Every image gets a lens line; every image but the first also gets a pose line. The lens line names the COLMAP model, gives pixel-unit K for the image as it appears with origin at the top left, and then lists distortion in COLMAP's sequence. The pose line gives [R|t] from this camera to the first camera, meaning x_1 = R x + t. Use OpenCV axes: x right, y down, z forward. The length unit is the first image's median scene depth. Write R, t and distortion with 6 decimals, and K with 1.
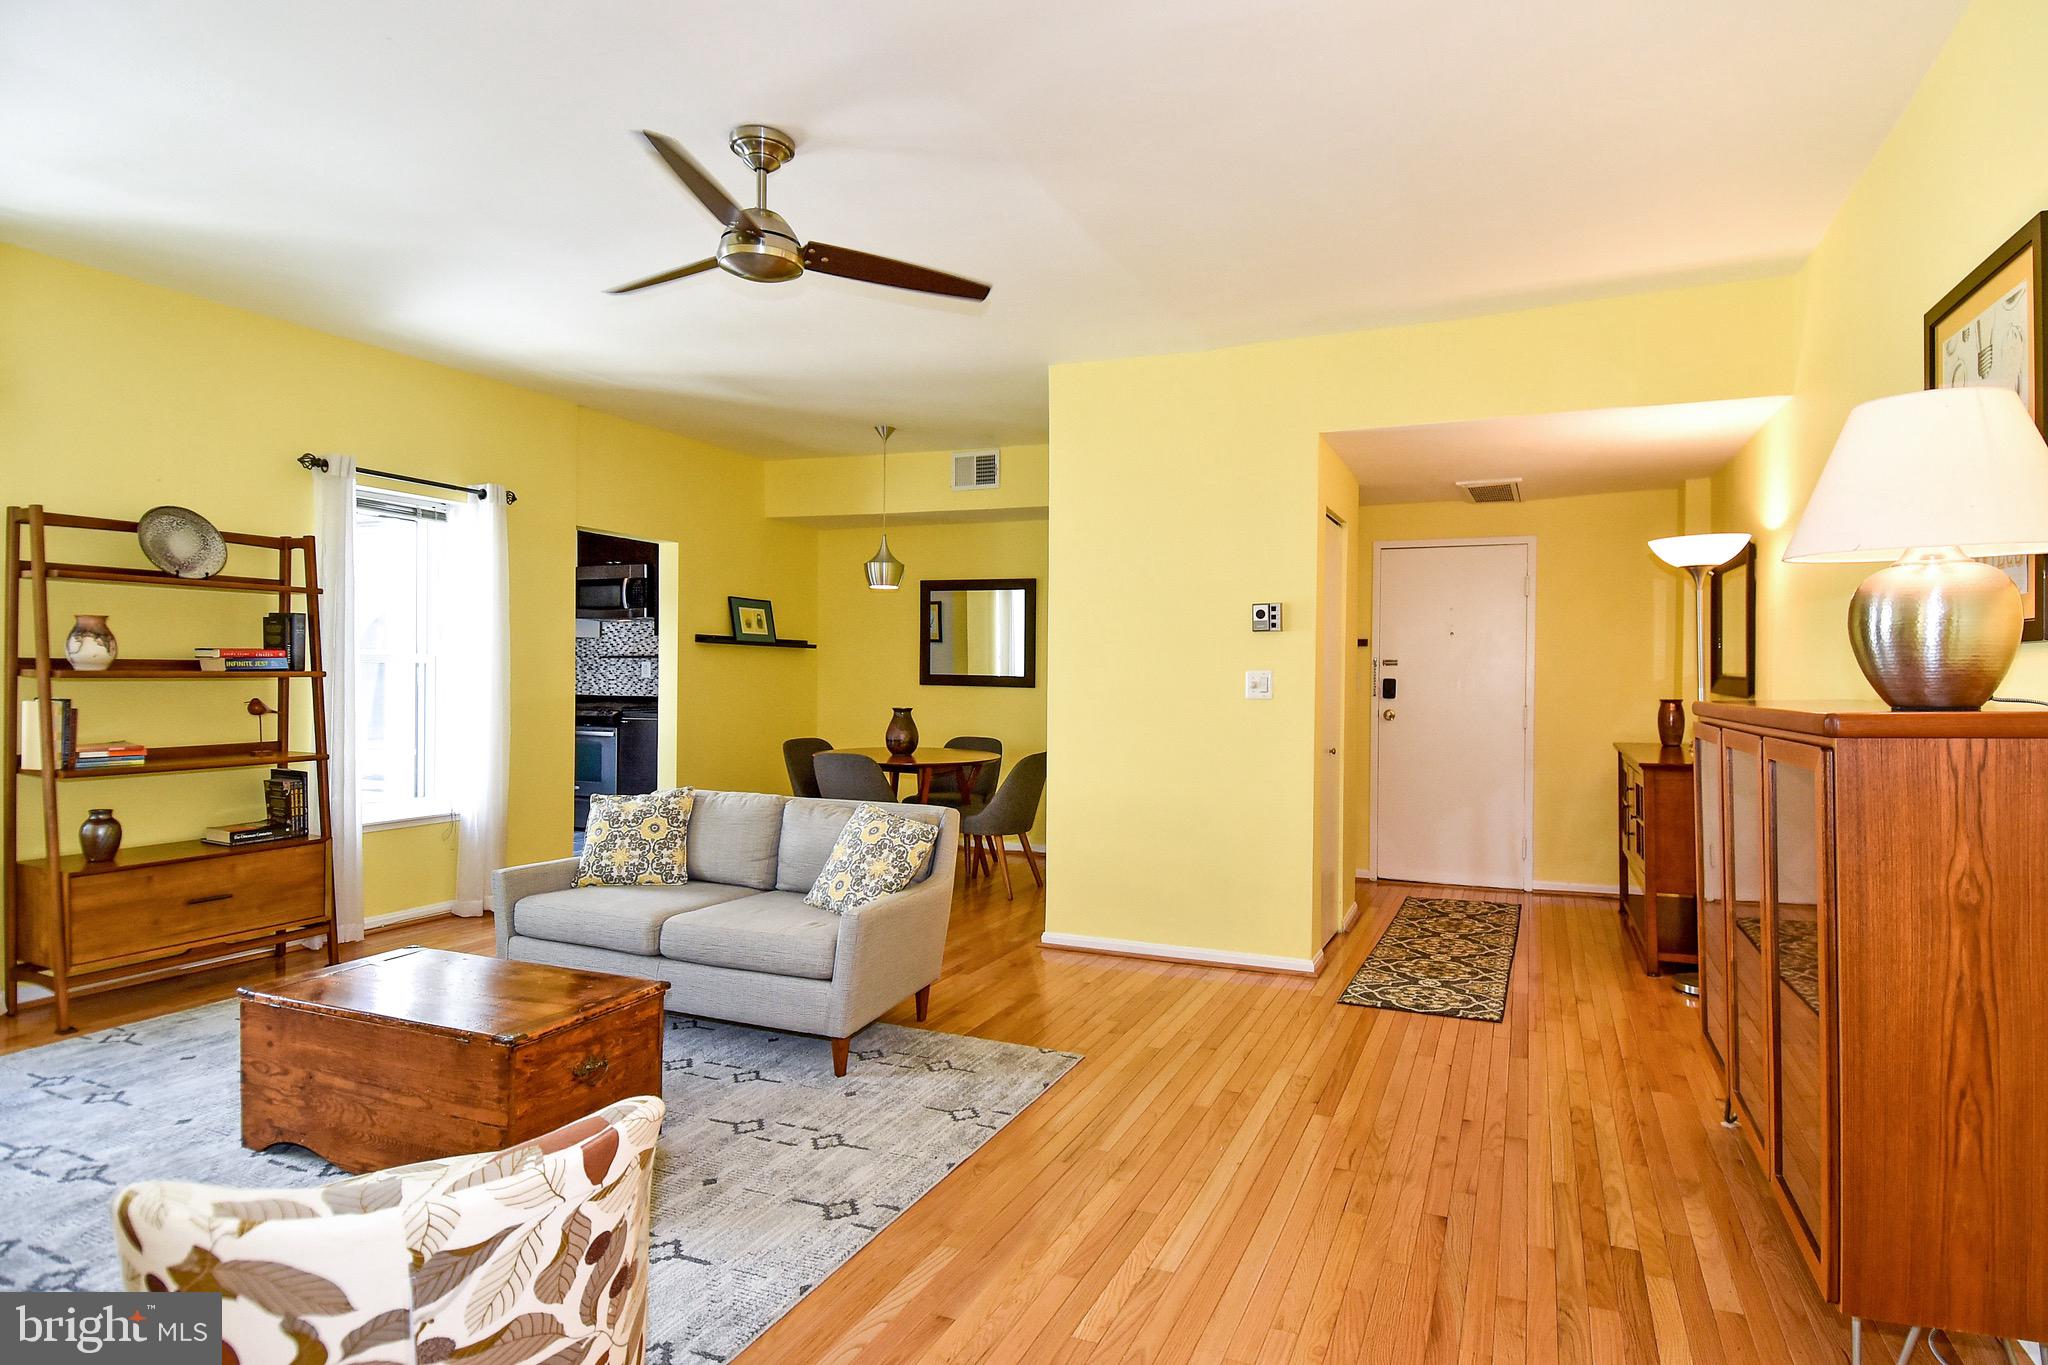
lens RADIAL K [[1068.4, 0, 968.7], [0, 1068.4, 648.6], [0, 0, 1]] dist [0.000866, 0.000377]
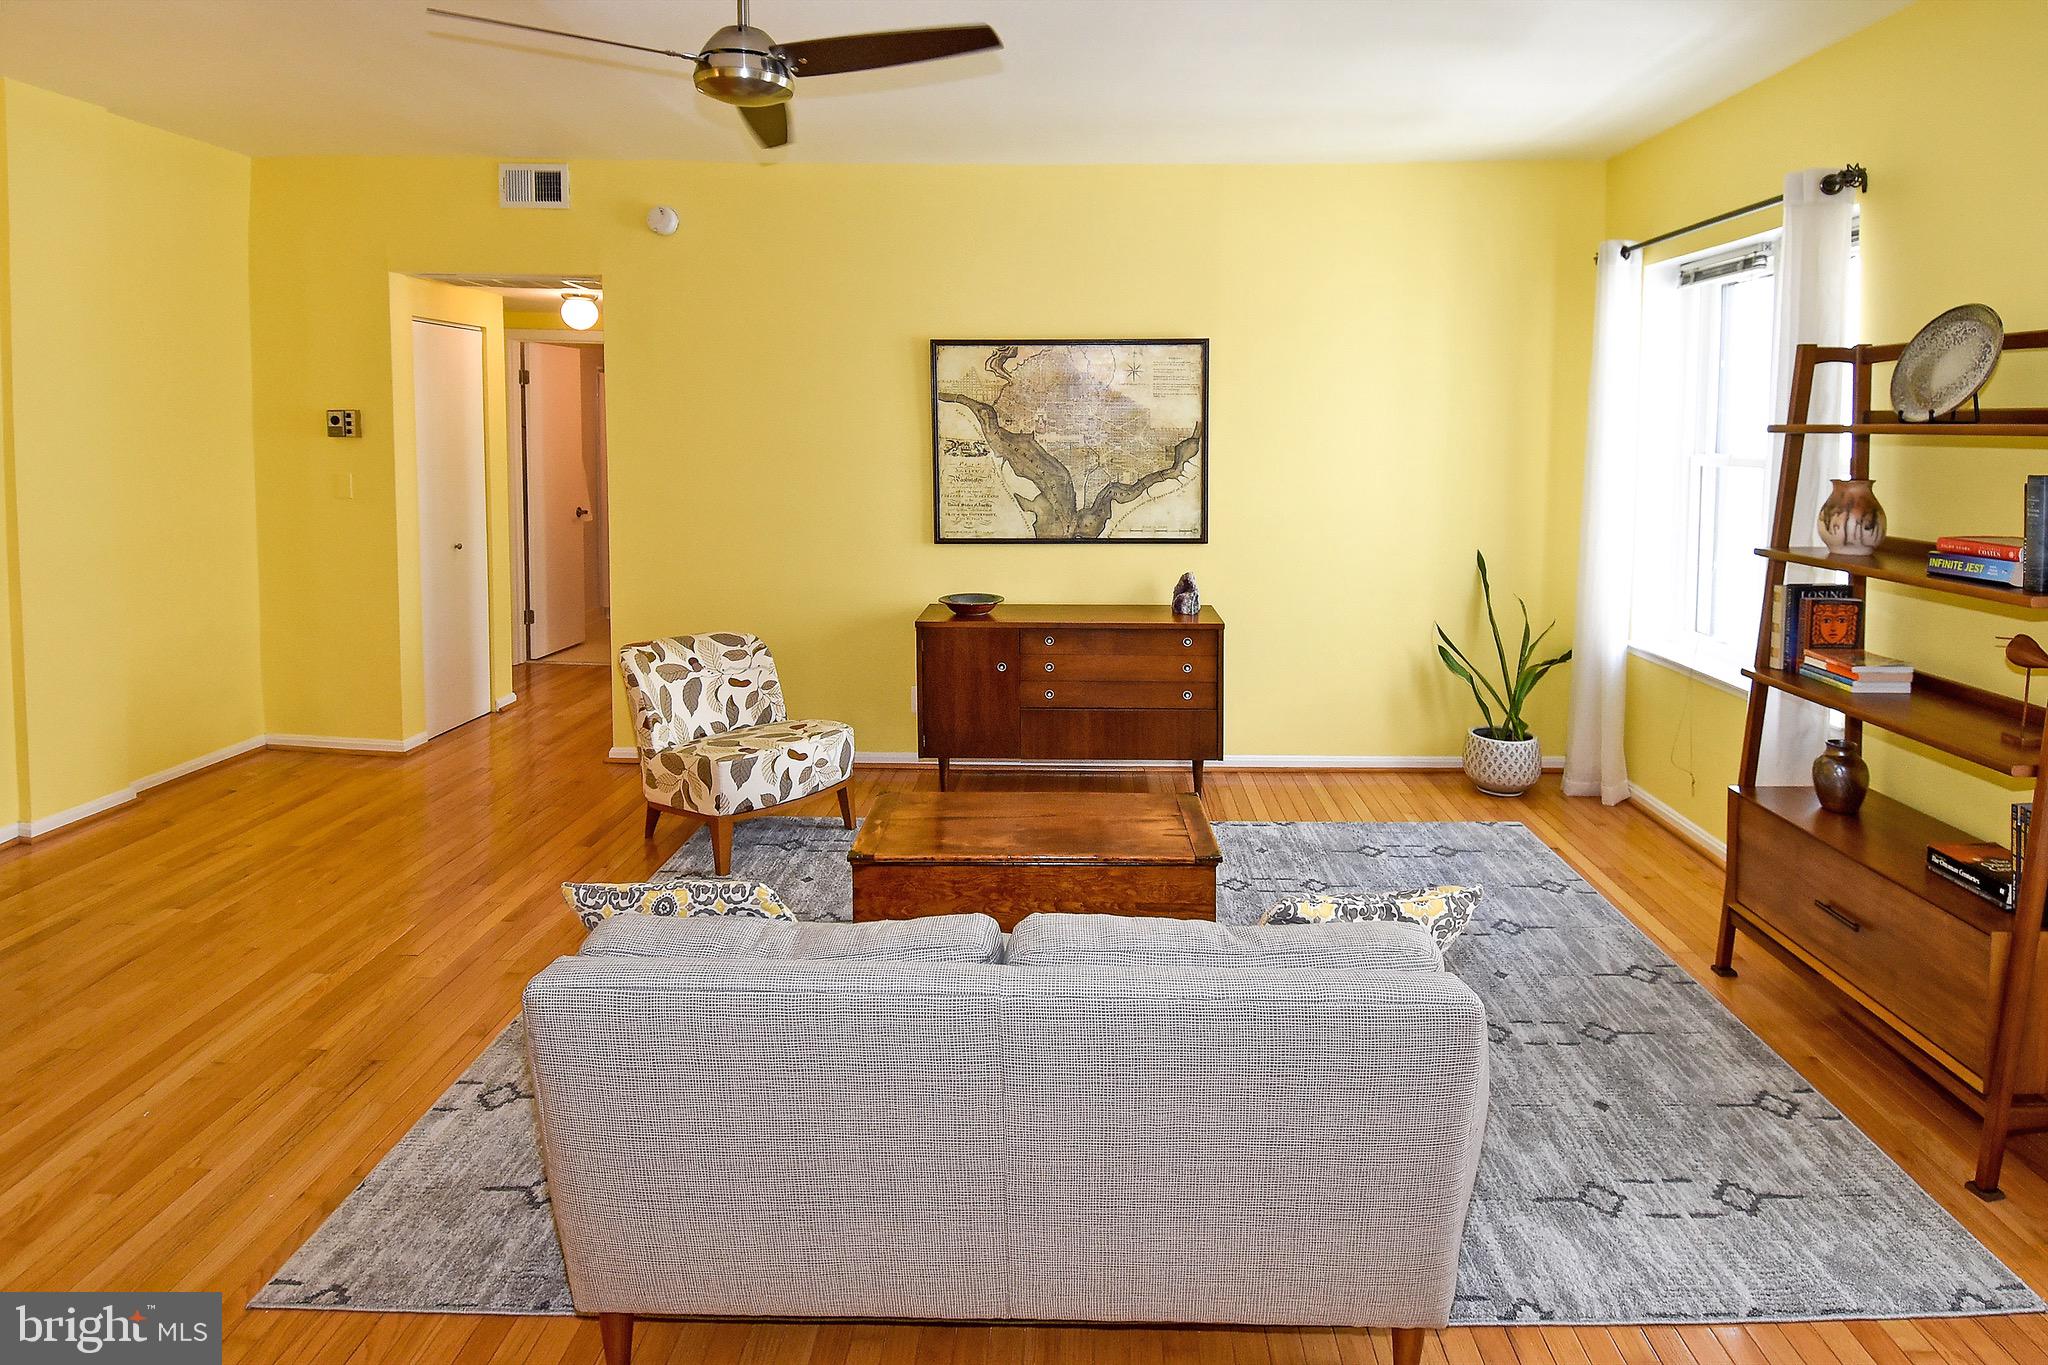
lens RADIAL K [[1197.8, 0, 1163.7], [0, 1197.8, 505.0], [0, 0, 1]] dist [0.013014, -0.000684]
pose [[-0.878120, 0.005231, -0.478413, -0.001716], [-0.017772, 0.998893, 0.043543, -0.037212], [0.478111, 0.046739, -0.877055, 1.323295]]
